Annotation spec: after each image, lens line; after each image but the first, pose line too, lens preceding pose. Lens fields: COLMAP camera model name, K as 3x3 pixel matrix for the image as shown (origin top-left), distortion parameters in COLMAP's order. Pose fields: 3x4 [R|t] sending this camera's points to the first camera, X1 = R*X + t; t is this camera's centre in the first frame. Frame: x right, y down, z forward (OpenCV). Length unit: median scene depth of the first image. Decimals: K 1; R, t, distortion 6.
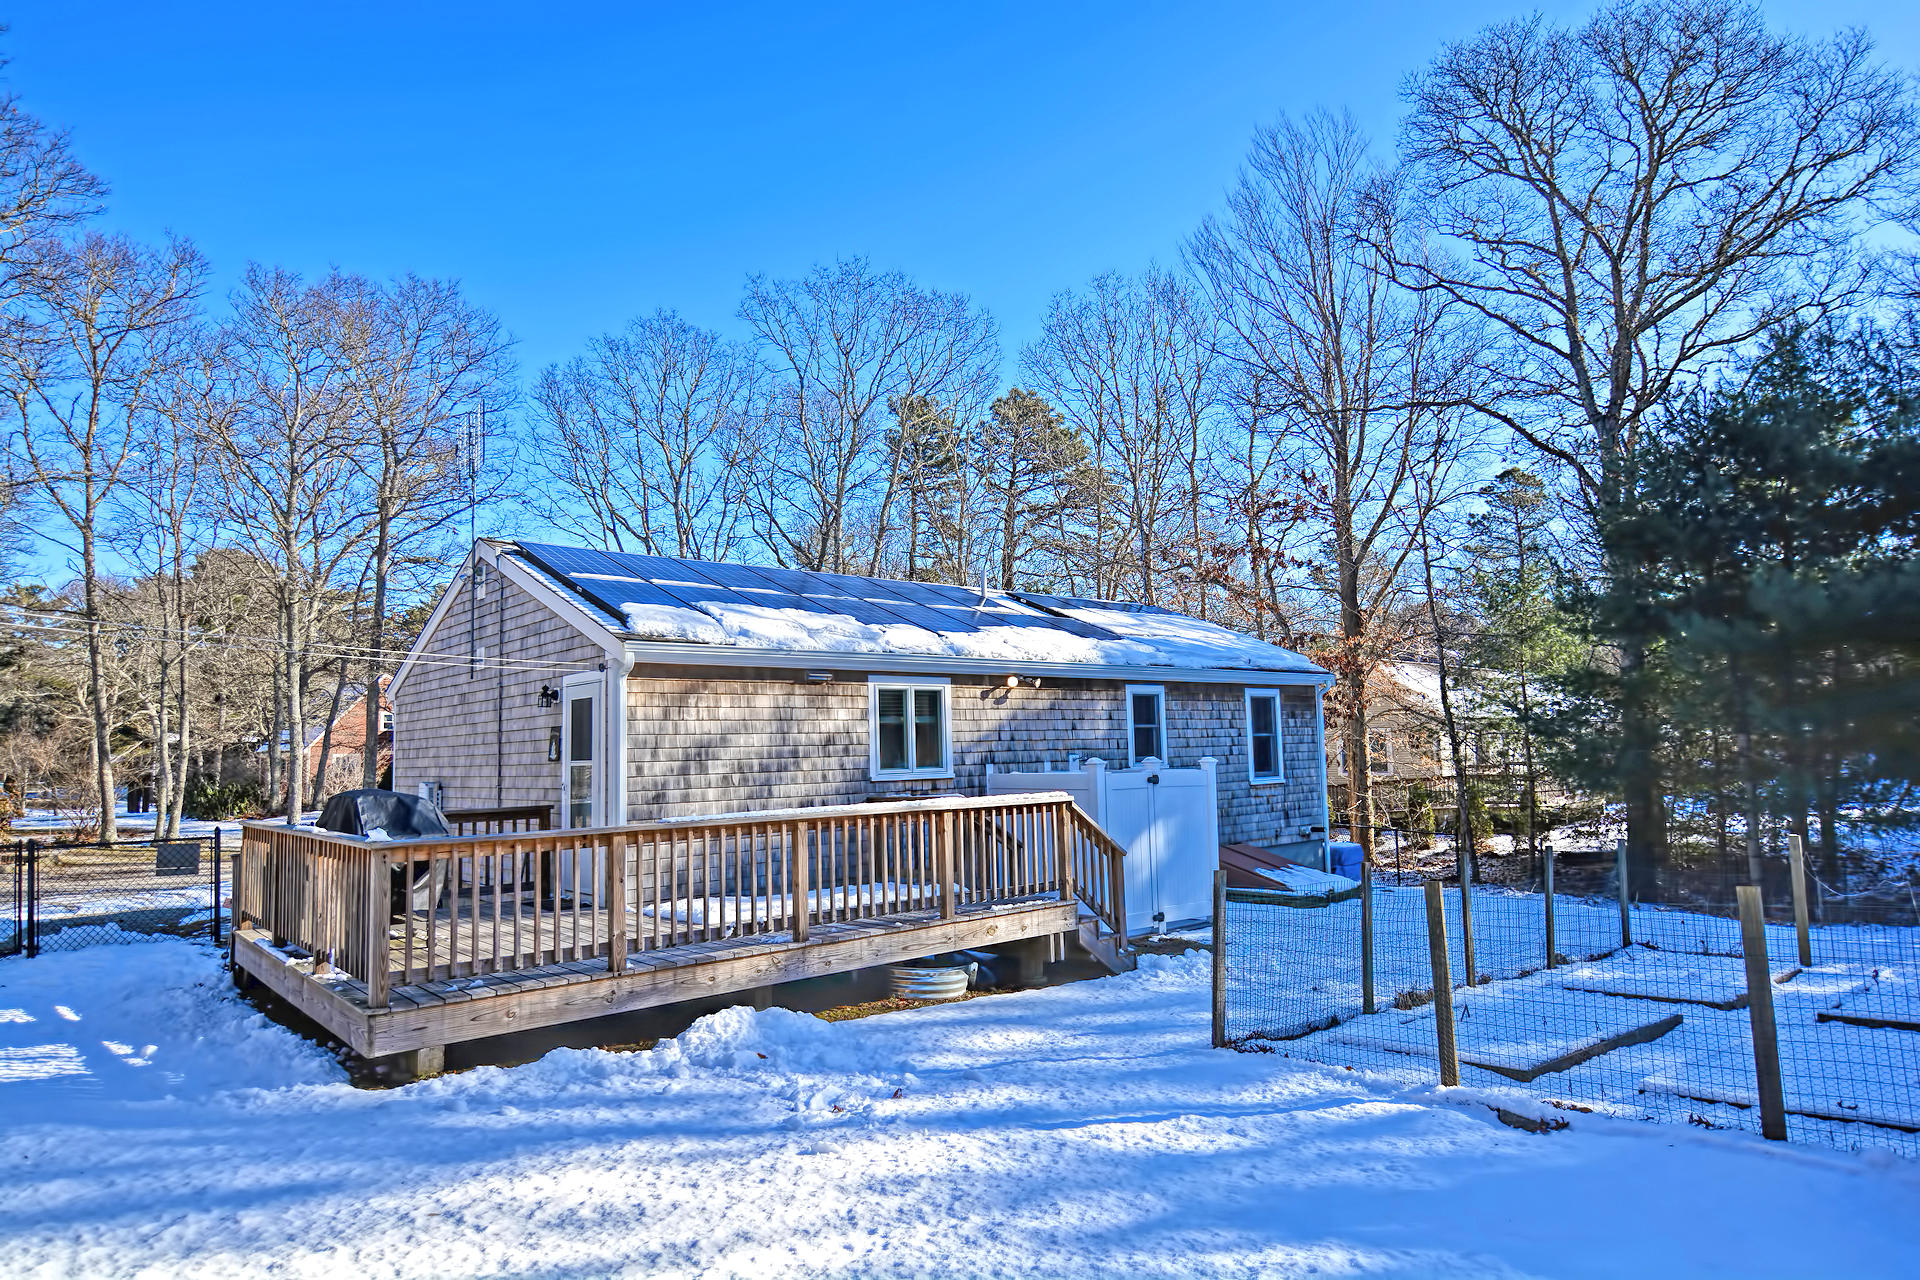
lens RADIAL K [[1082.2, 0, 960.0], [0, 1082.2, 640.0], [0, 0, 1]] dist [0.036062, -0.033763]
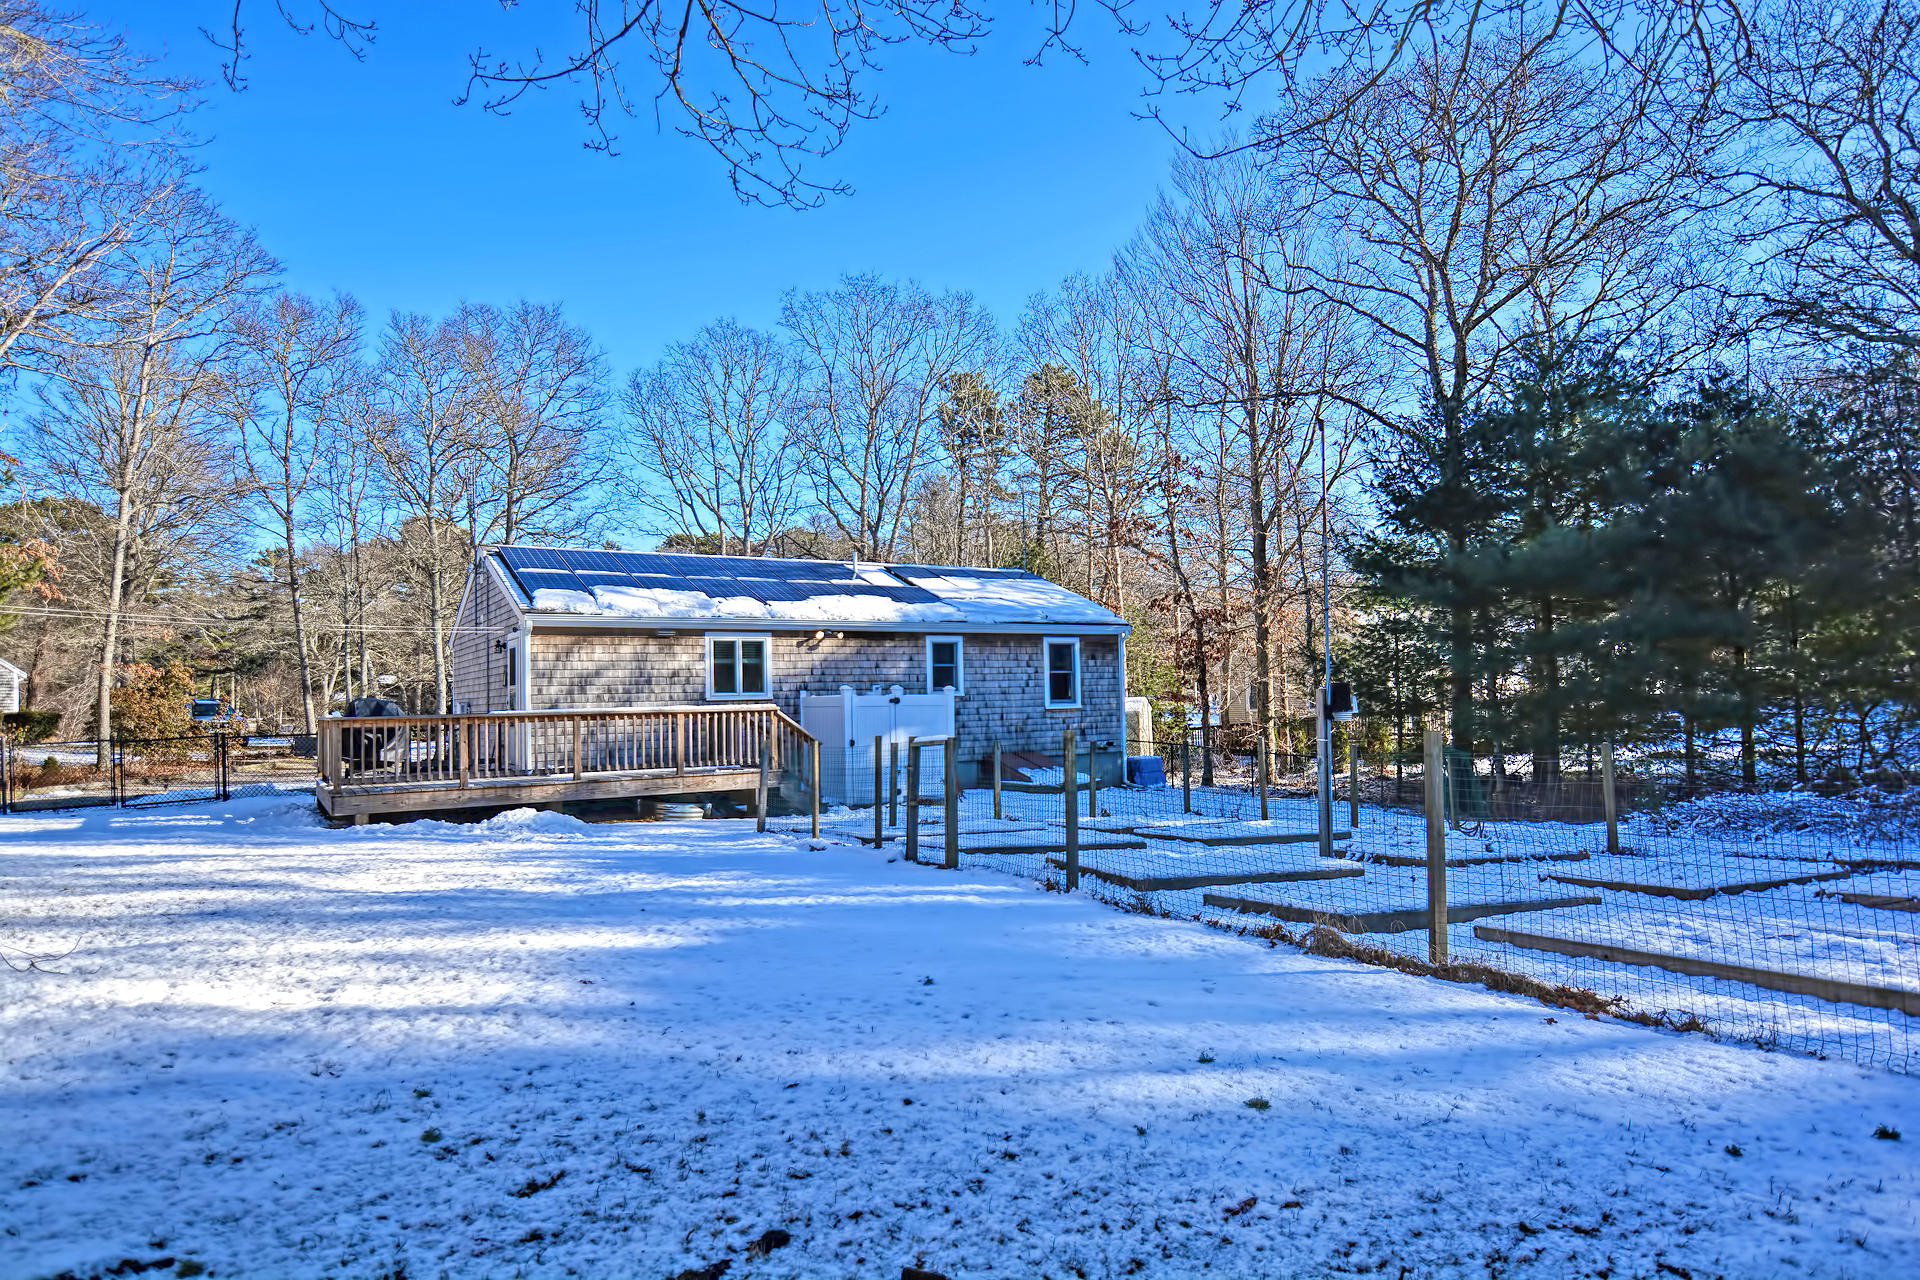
lens RADIAL K [[1082.2, 0, 960.0], [0, 1082.2, 640.0], [0, 0, 1]] dist [0.036062, -0.033763]
pose [[0.987865, -0.004203, -0.155256, 0.477926], [0.012302, 0.998610, 0.051244, -0.028511], [0.154825, -0.052533, 0.986544, -0.432398]]
